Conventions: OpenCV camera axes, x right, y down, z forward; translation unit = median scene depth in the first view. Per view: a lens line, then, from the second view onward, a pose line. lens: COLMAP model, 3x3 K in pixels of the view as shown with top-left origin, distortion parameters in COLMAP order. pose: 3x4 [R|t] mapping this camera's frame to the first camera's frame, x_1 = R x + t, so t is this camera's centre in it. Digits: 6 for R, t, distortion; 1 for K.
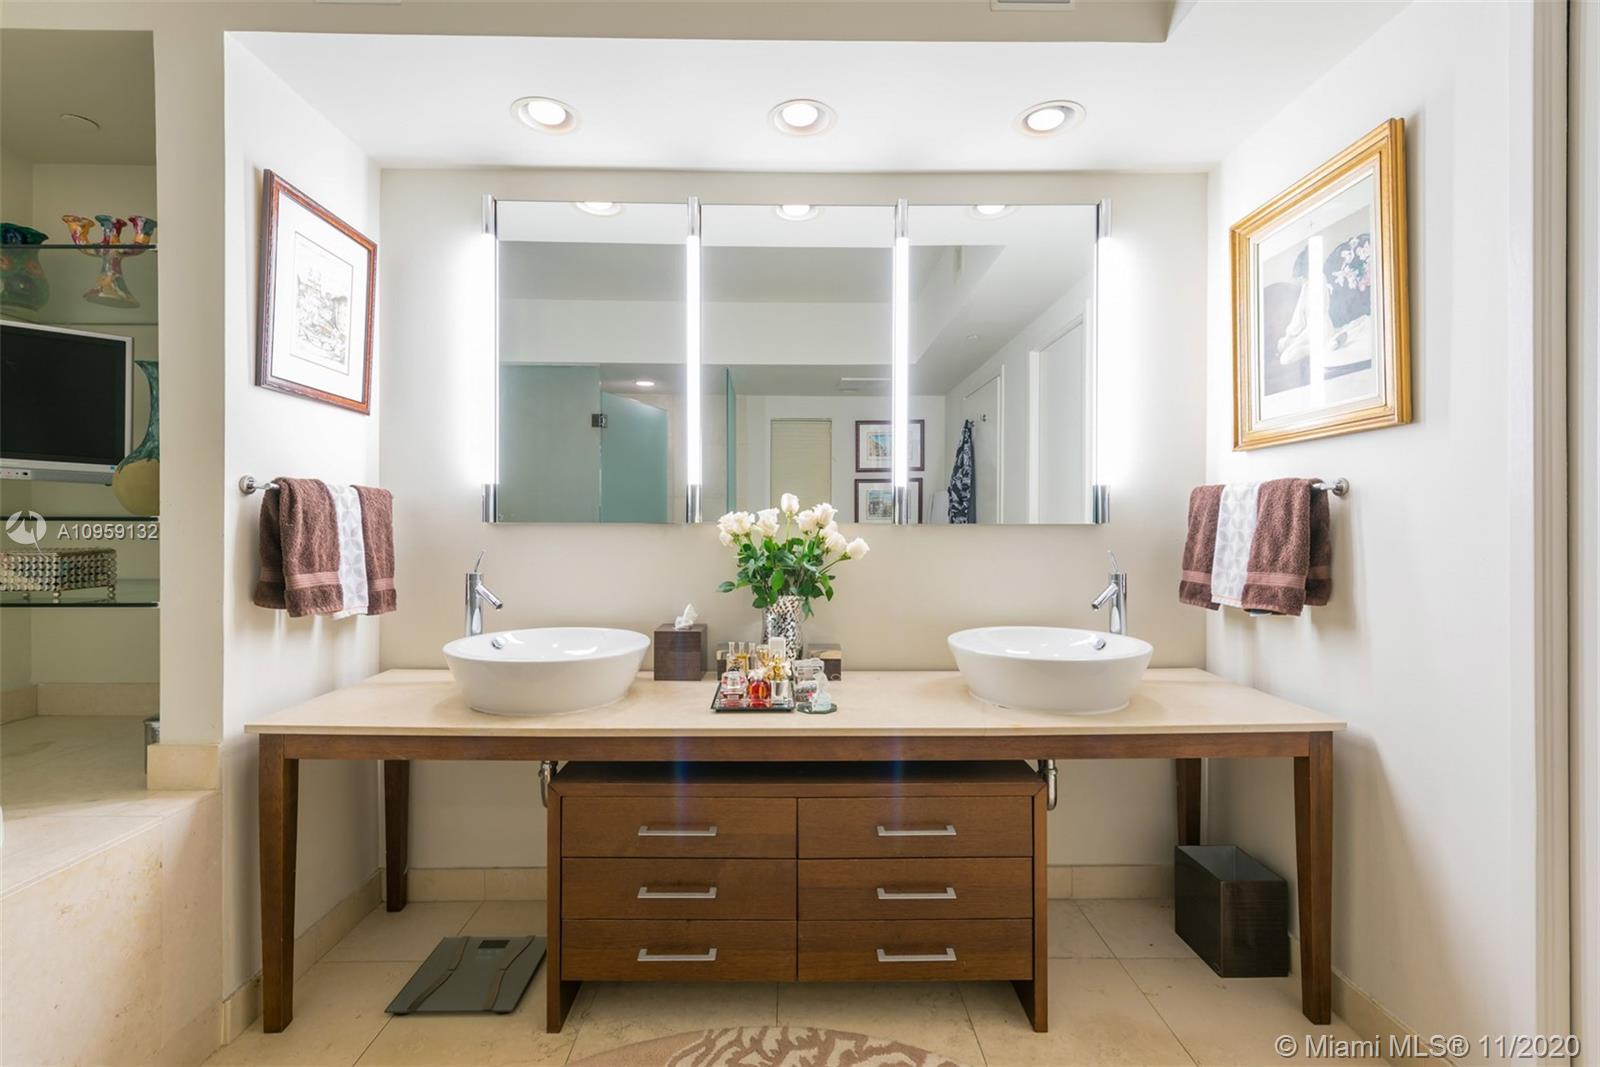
lens RADIAL K [[720.9, 0, 797.8], [0, 720.9, 521.2], [0, 0, 1]] dist [0.006875, -0.000237]
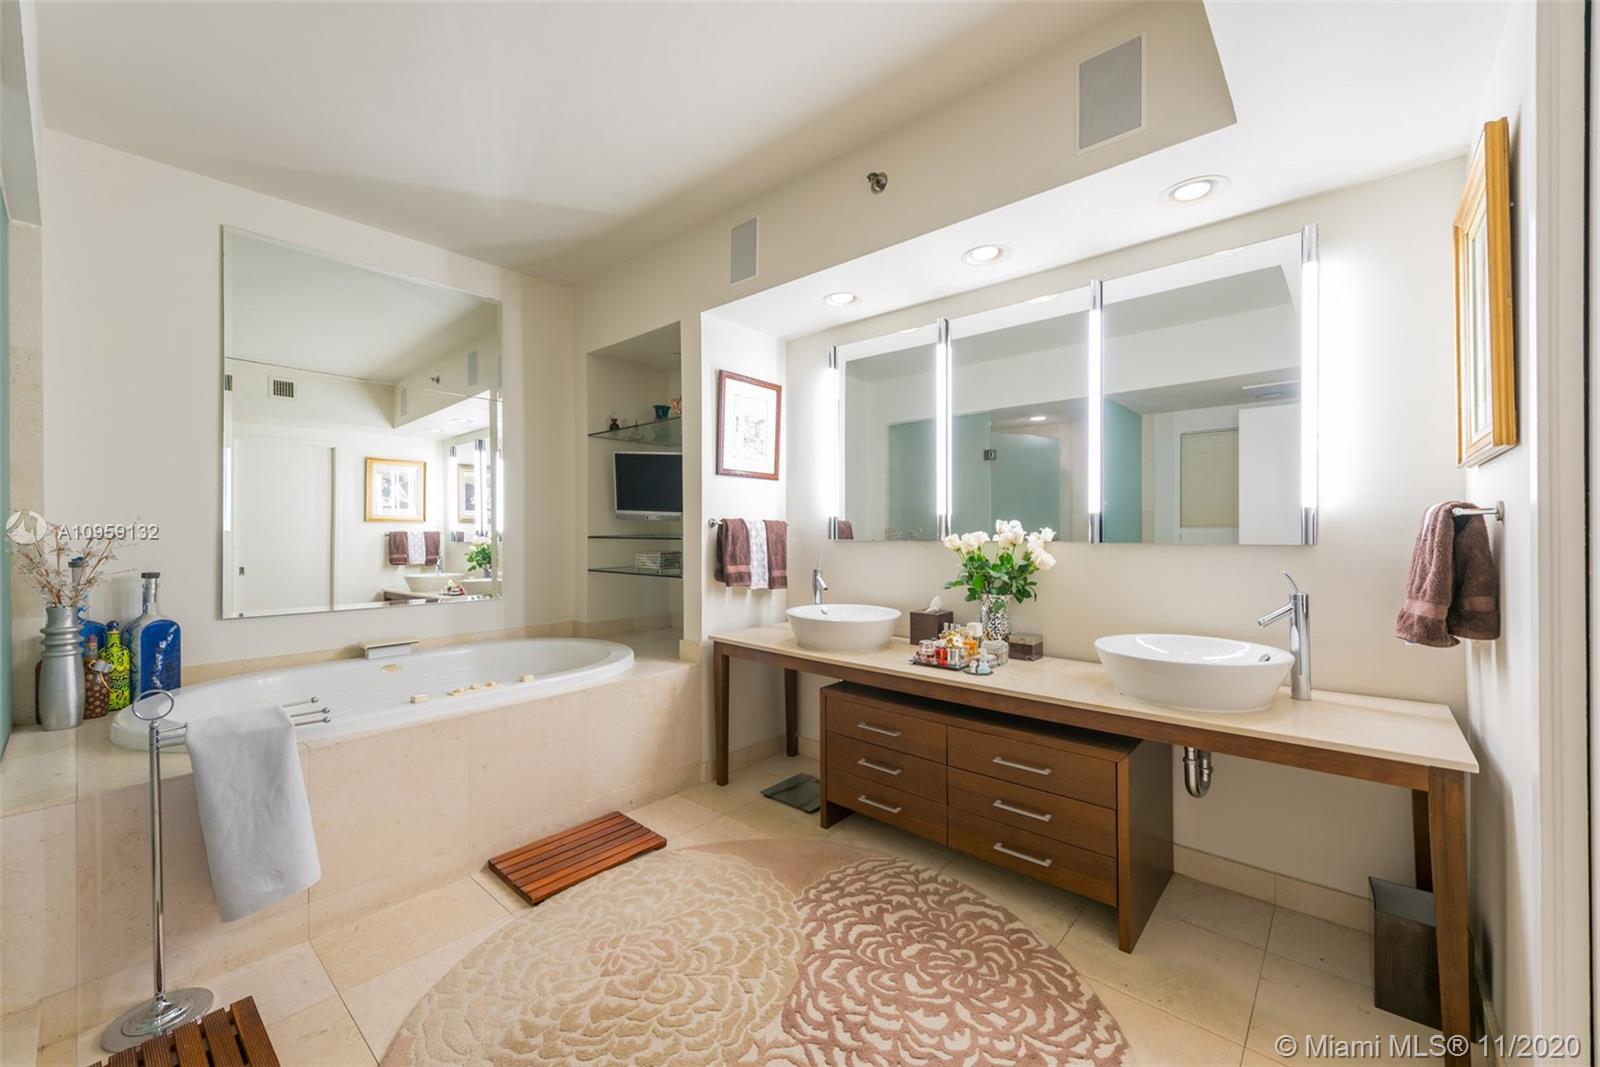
lens RADIAL K [[632.2, 0, 793.6], [0, 632.2, 536.1], [0, 0, 1]] dist [0.008491, -0.000444]
pose [[0.738344, 0.003949, -0.674413, 0.606176], [0.002368, 0.999962, 0.008447, -0.023830], [0.674420, -0.007834, 0.738306, -0.180976]]
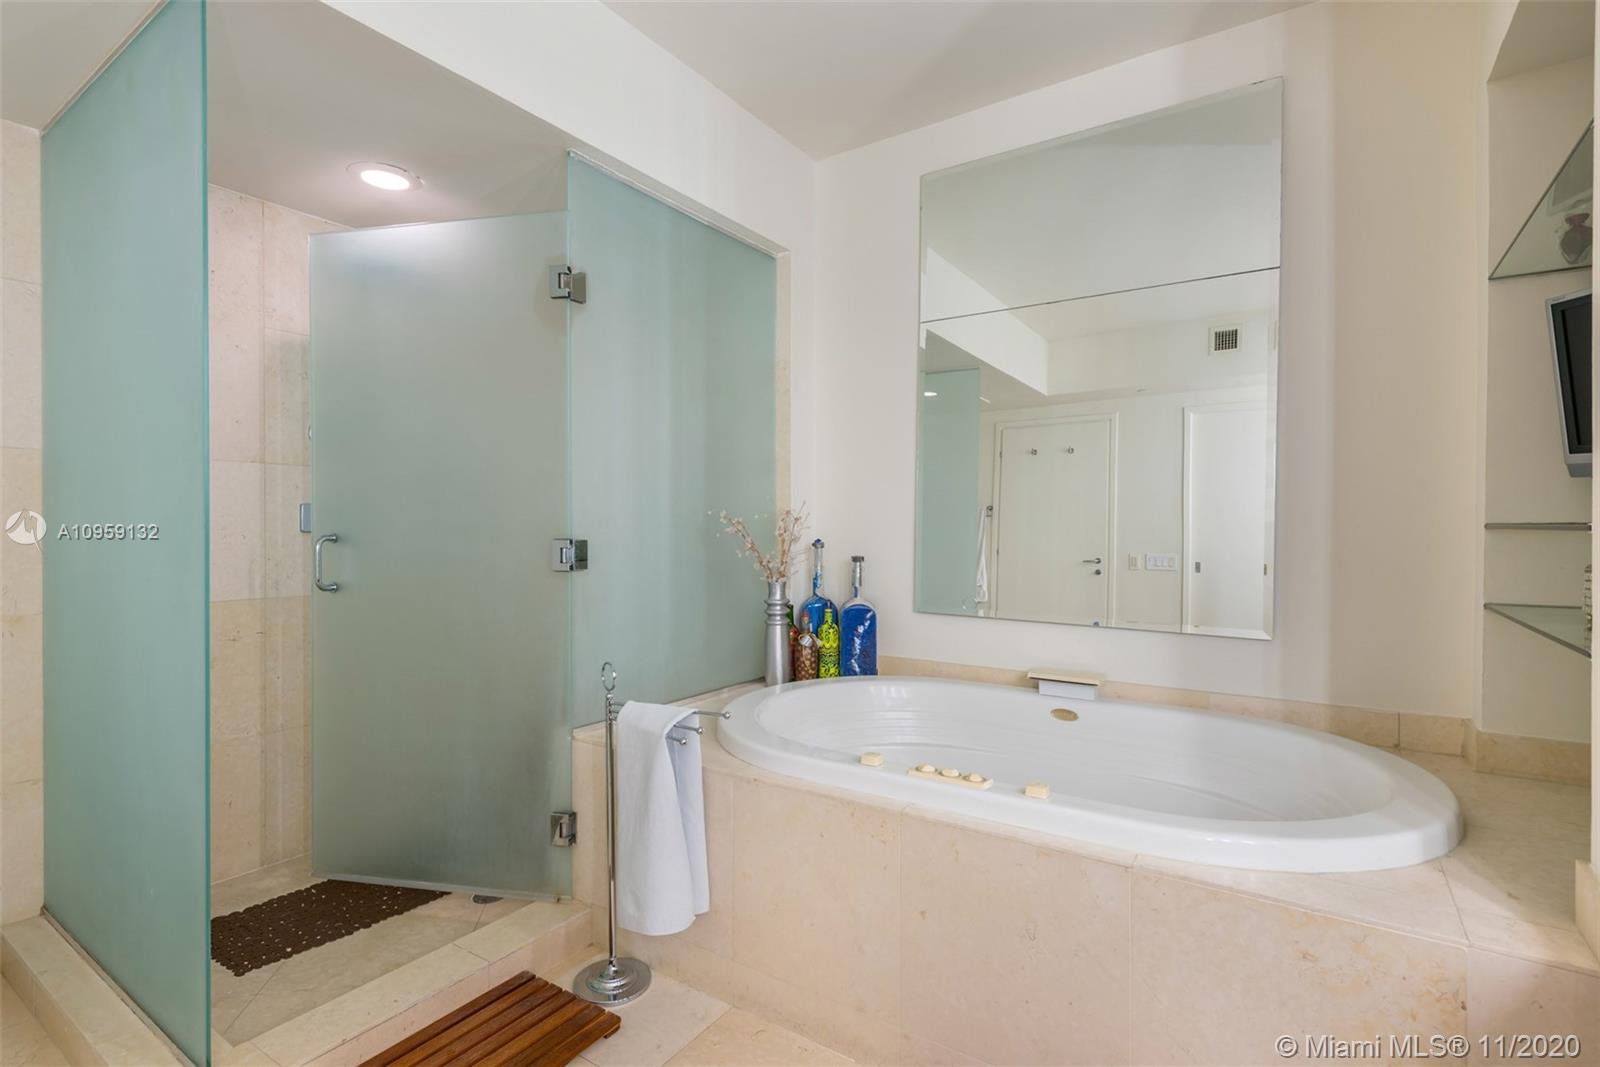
lens RADIAL K [[766.1, 0, 800.0], [0, 766.1, 533.5], [0, 0, 1]] dist [0.002387, 0.000006]
pose [[-0.571452, 0.008432, -0.820592, 0.102388], [-0.001329, 0.999936, 0.011200, -0.004316], [0.820634, 0.007491, -0.571405, 0.723317]]
